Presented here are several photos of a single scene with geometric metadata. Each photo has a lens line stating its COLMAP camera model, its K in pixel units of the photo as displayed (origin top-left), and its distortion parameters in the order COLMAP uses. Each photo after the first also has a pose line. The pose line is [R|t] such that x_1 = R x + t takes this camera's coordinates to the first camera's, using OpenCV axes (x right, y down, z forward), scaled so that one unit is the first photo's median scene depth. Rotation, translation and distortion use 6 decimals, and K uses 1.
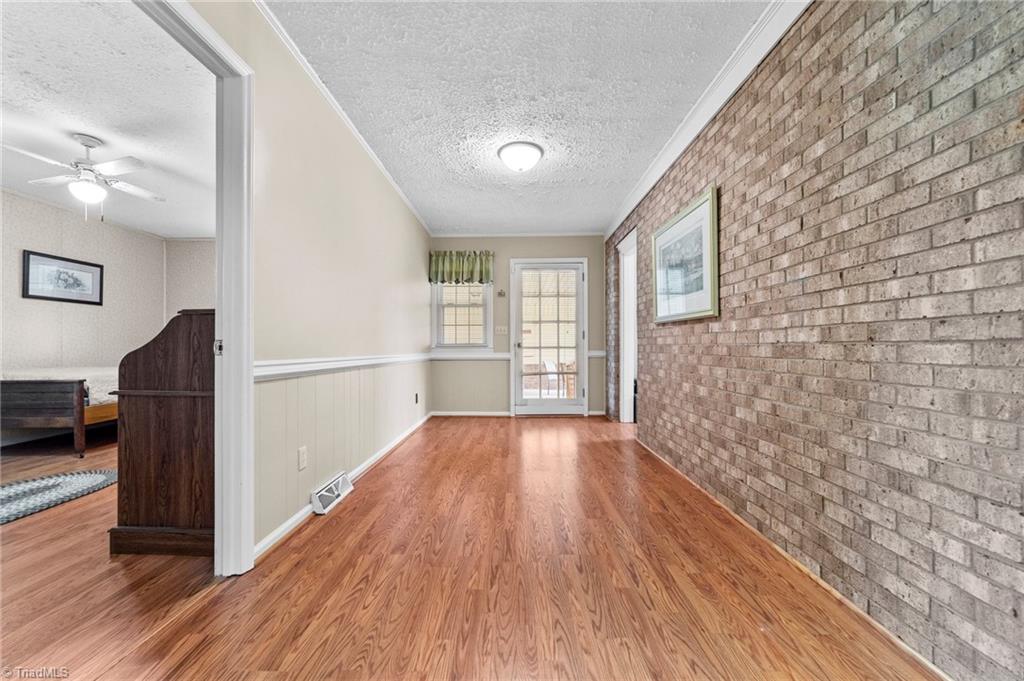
lens RADIAL K [[403.6, 0, 509.6], [0, 403.6, 335.7], [0, 0, 1]] dist [-0.014745, 0.008364]
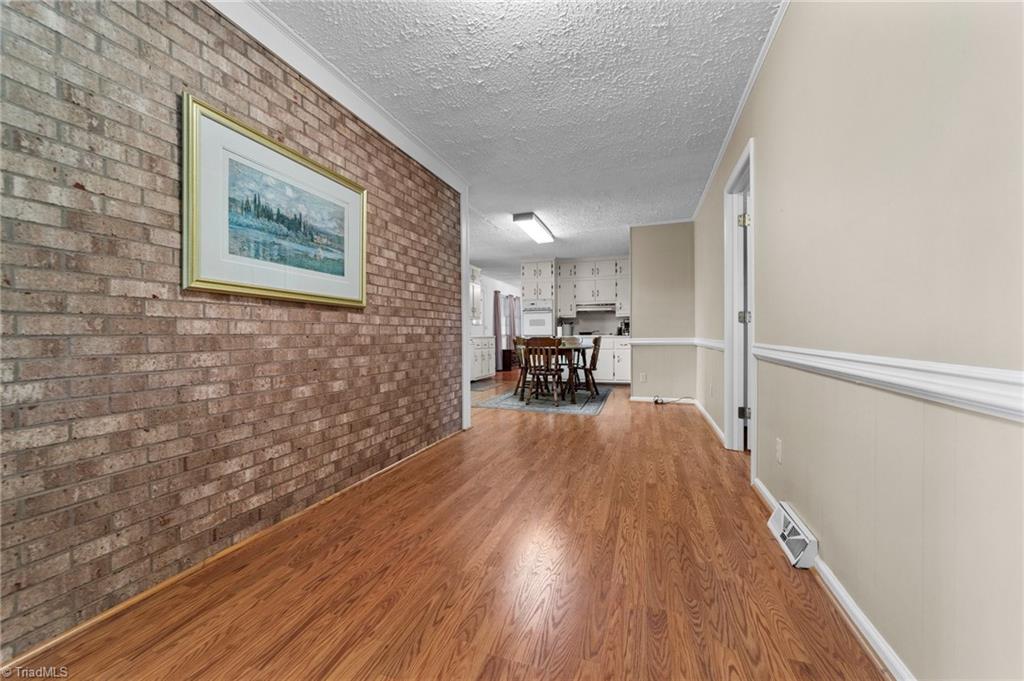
lens RADIAL K [[403.6, 0, 509.6], [0, 403.6, 335.7], [0, 0, 1]] dist [-0.014745, 0.008364]
pose [[-0.951988, 0.010616, 0.305952, -0.226425], [0.003507, 0.999711, -0.023777, 0.061254], [-0.306116, -0.021562, -0.951750, 2.296300]]
